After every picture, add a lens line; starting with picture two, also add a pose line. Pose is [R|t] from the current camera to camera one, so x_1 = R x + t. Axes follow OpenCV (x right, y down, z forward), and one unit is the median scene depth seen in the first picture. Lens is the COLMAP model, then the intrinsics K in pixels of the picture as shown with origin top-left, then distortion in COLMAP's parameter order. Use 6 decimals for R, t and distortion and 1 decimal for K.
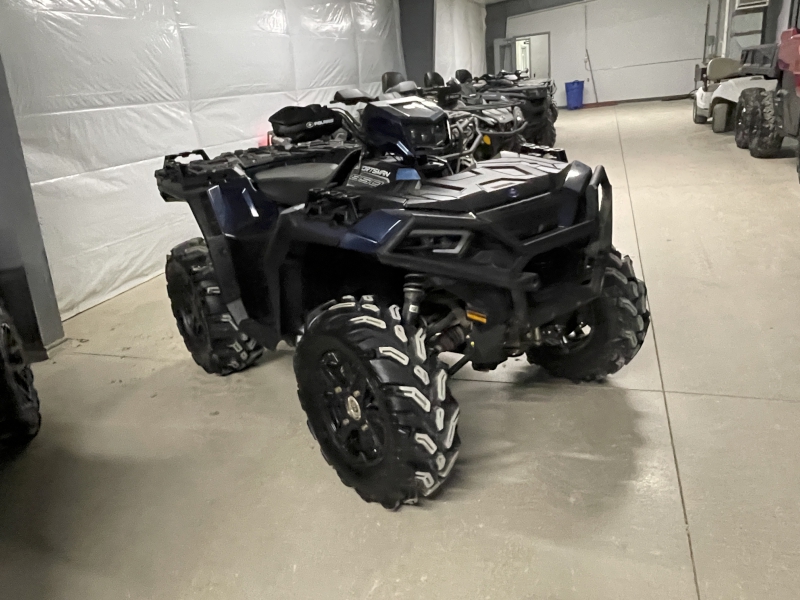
lens RADIAL K [[588.9, 0, 397.6], [0, 588.9, 299.1], [0, 0, 1]] dist [0.005712, 0.000095]
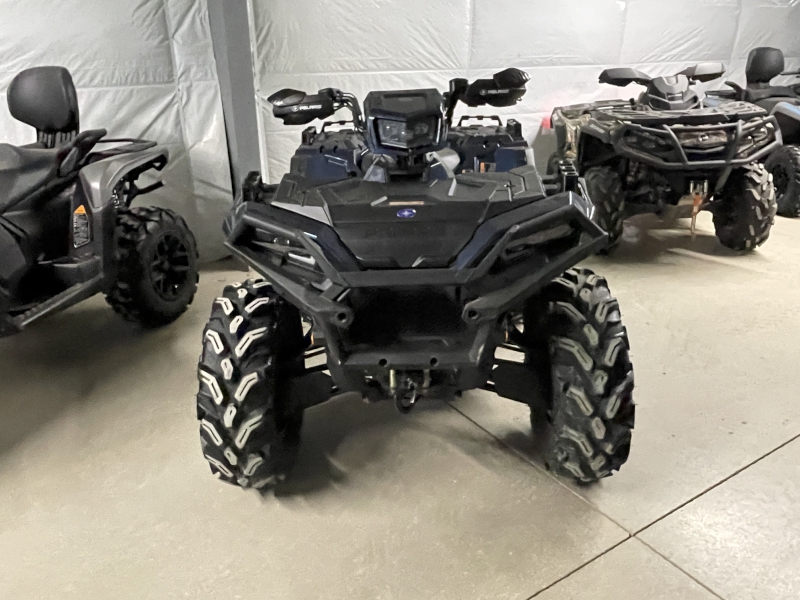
lens RADIAL K [[588.9, 0, 398.8], [0, 588.9, 299.9], [0, 0, 1]] dist [0.005712, 0.000095]
pose [[0.758776, 0.294629, -0.580906, 0.331144], [-0.260684, 0.954671, 0.143695, -0.083722], [0.596911, 0.042400, 0.801186, 0.145911]]
